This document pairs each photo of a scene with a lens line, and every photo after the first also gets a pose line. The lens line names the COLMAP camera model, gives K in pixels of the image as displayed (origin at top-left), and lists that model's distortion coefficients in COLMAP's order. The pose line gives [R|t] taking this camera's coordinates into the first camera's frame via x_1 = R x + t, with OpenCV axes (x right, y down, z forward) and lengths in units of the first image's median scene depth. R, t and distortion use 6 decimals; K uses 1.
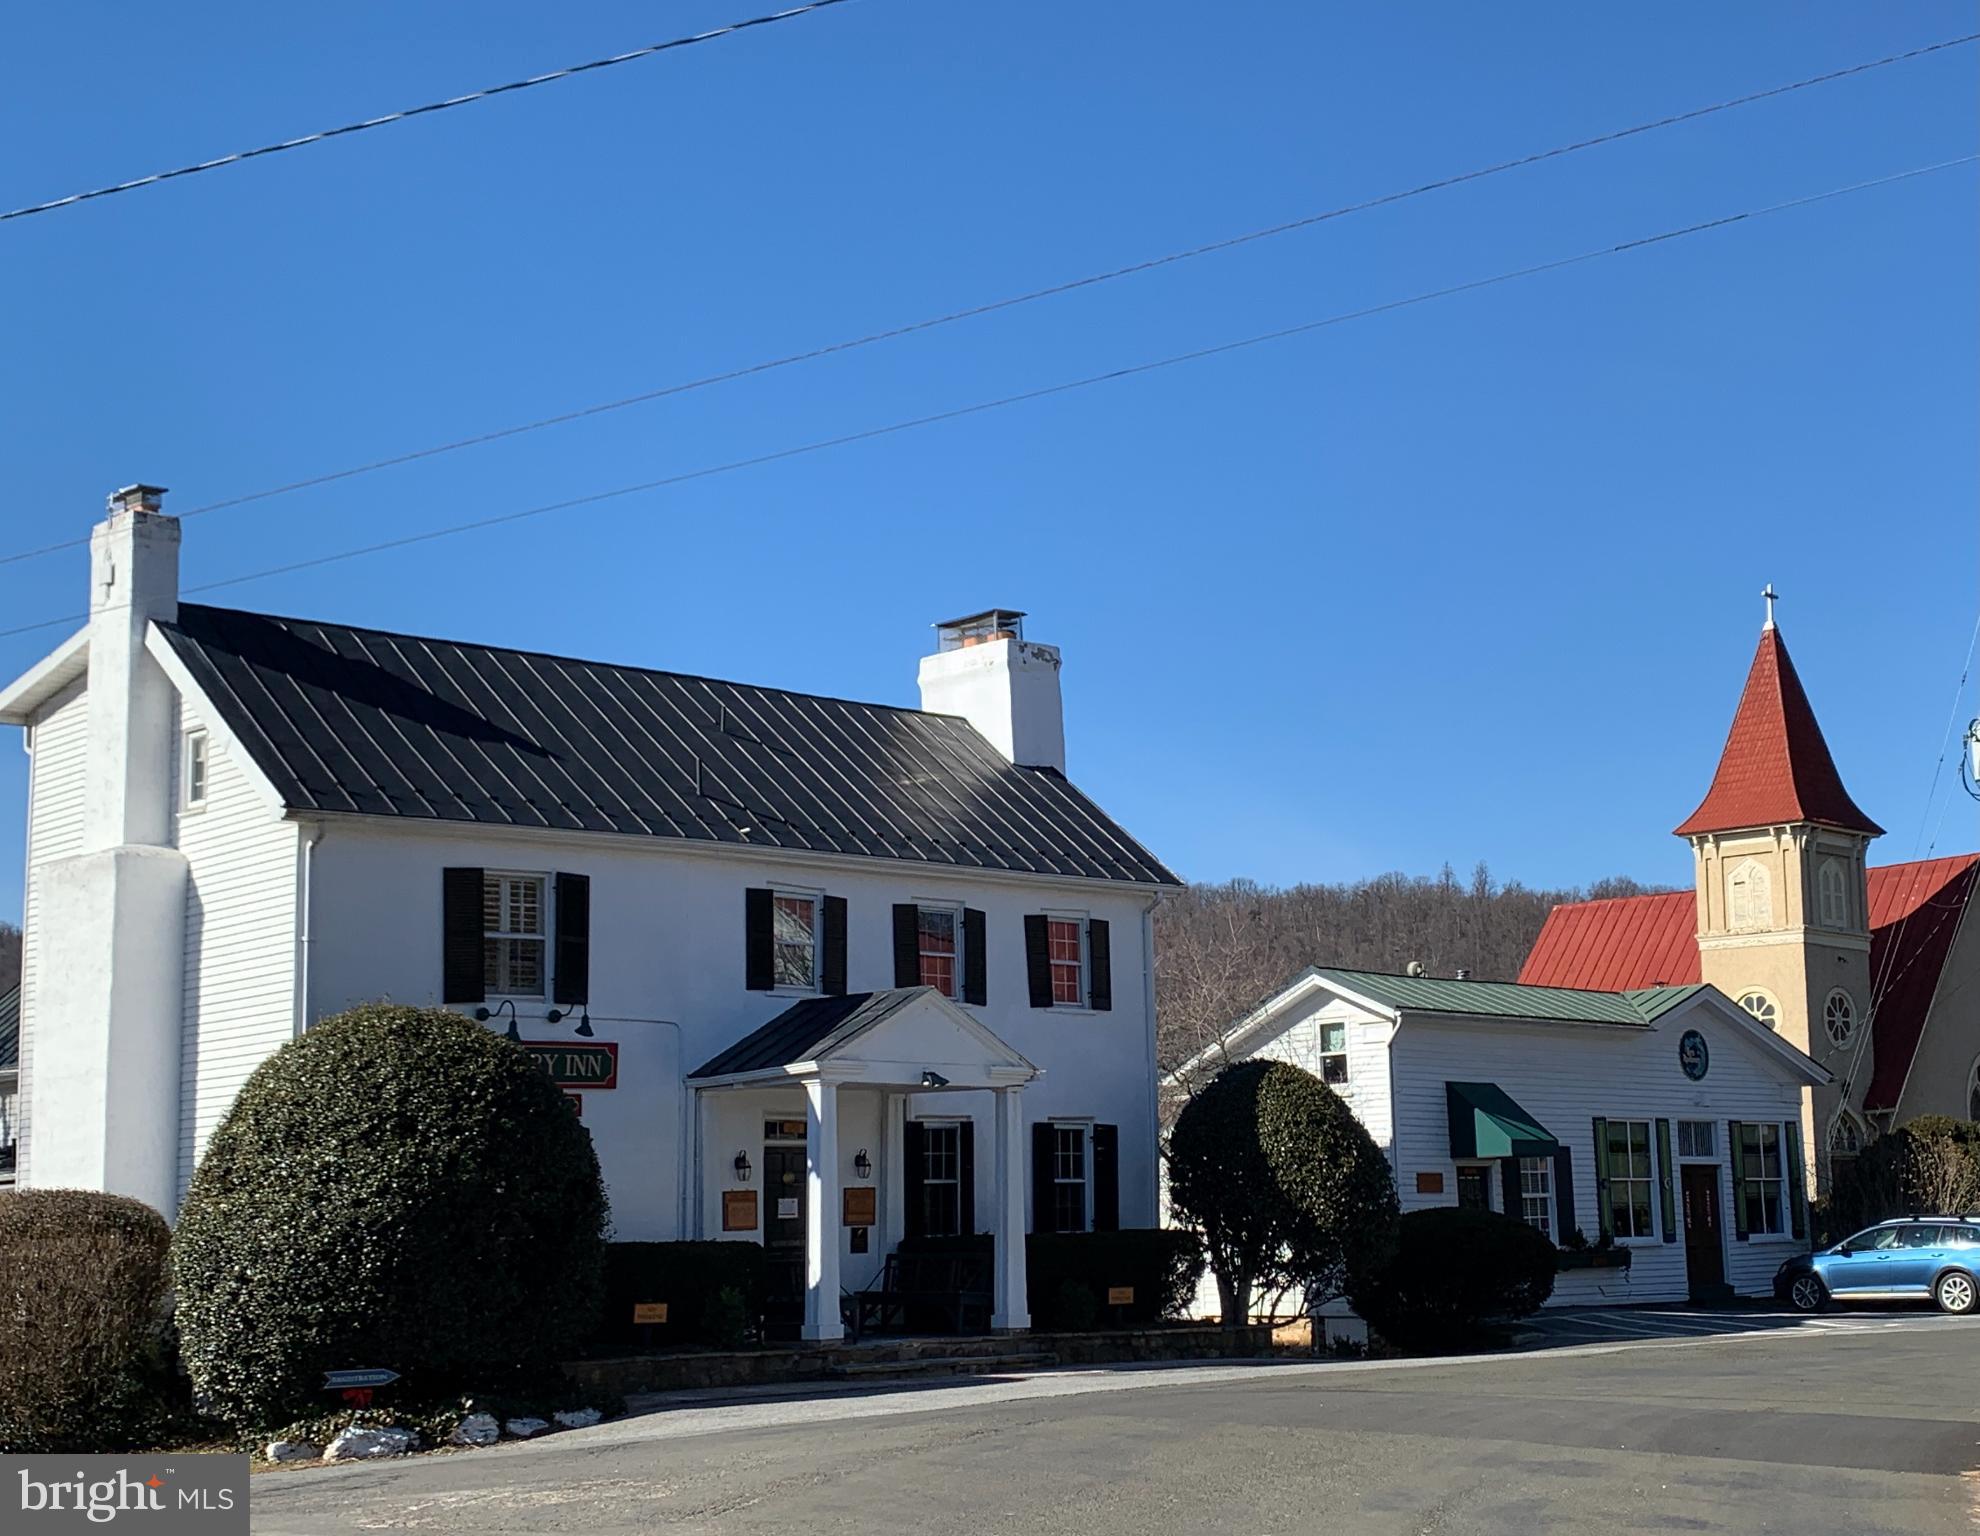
lens RADIAL K [[2650.7, 0, 990.0], [0, 2650.7, 768.0], [0, 0, 1]] dist [0.315349, -1.970974]
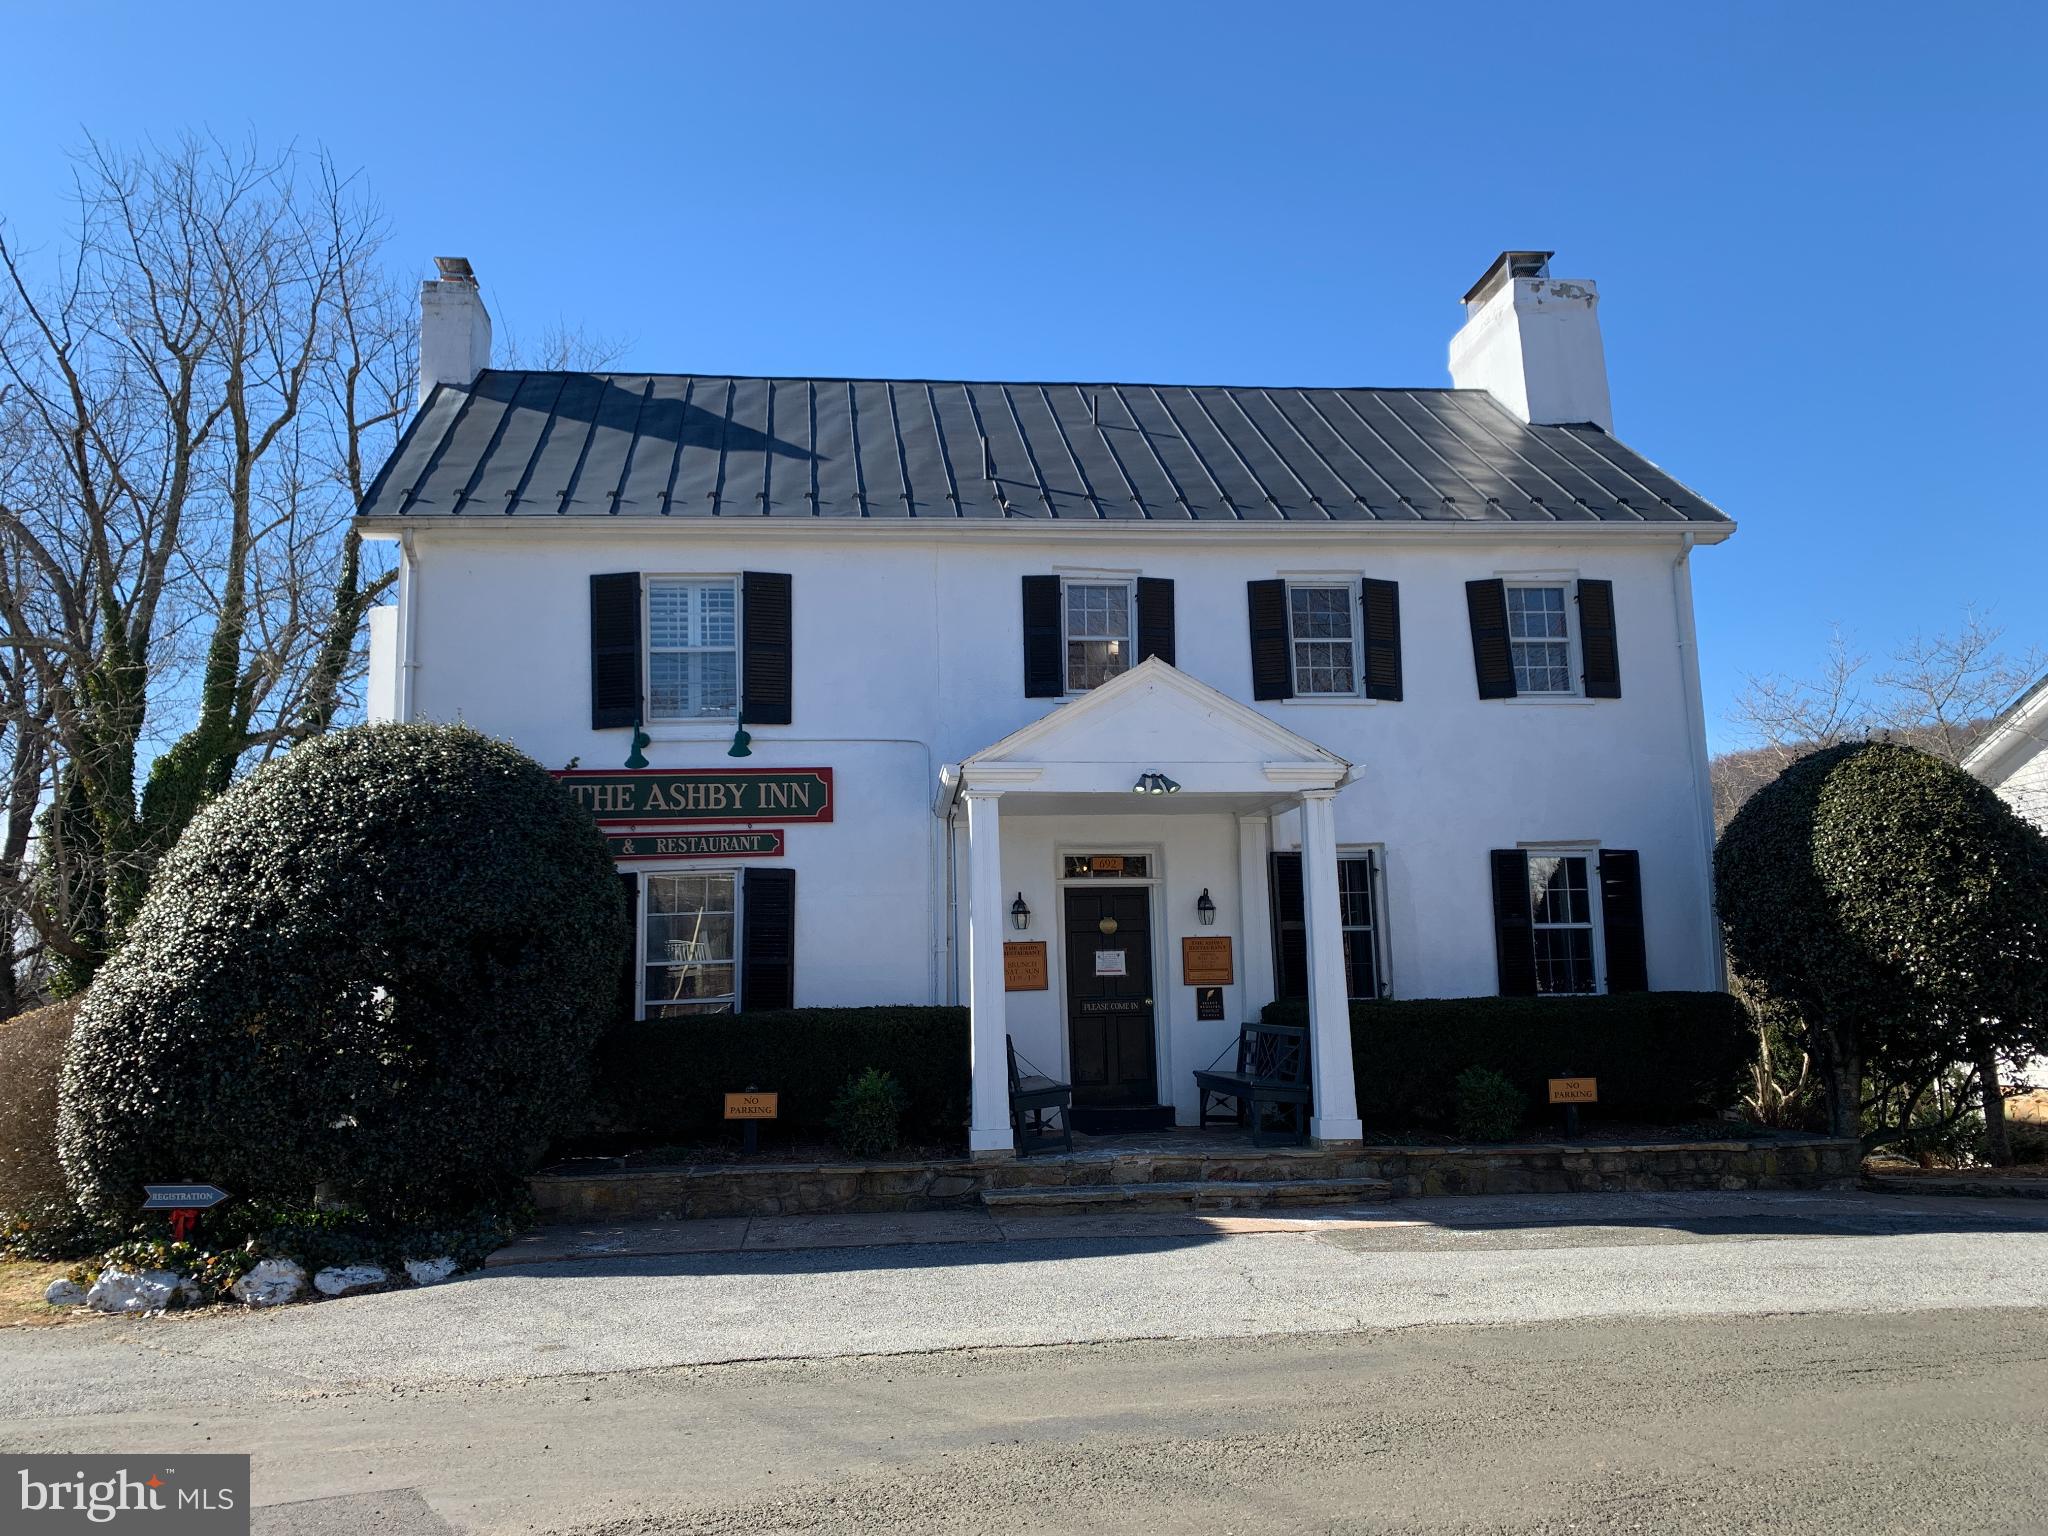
lens RADIAL K [[1501.2, 0, 1021.0], [0, 1501.2, 716.8], [0, 0, 1]] dist [0.051044, -0.097156]
pose [[0.807740, -0.096892, -0.581523, 0.181259], [0.103427, 0.994393, -0.022023, 0.103426], [0.580396, -0.042357, 0.813232, 0.652983]]
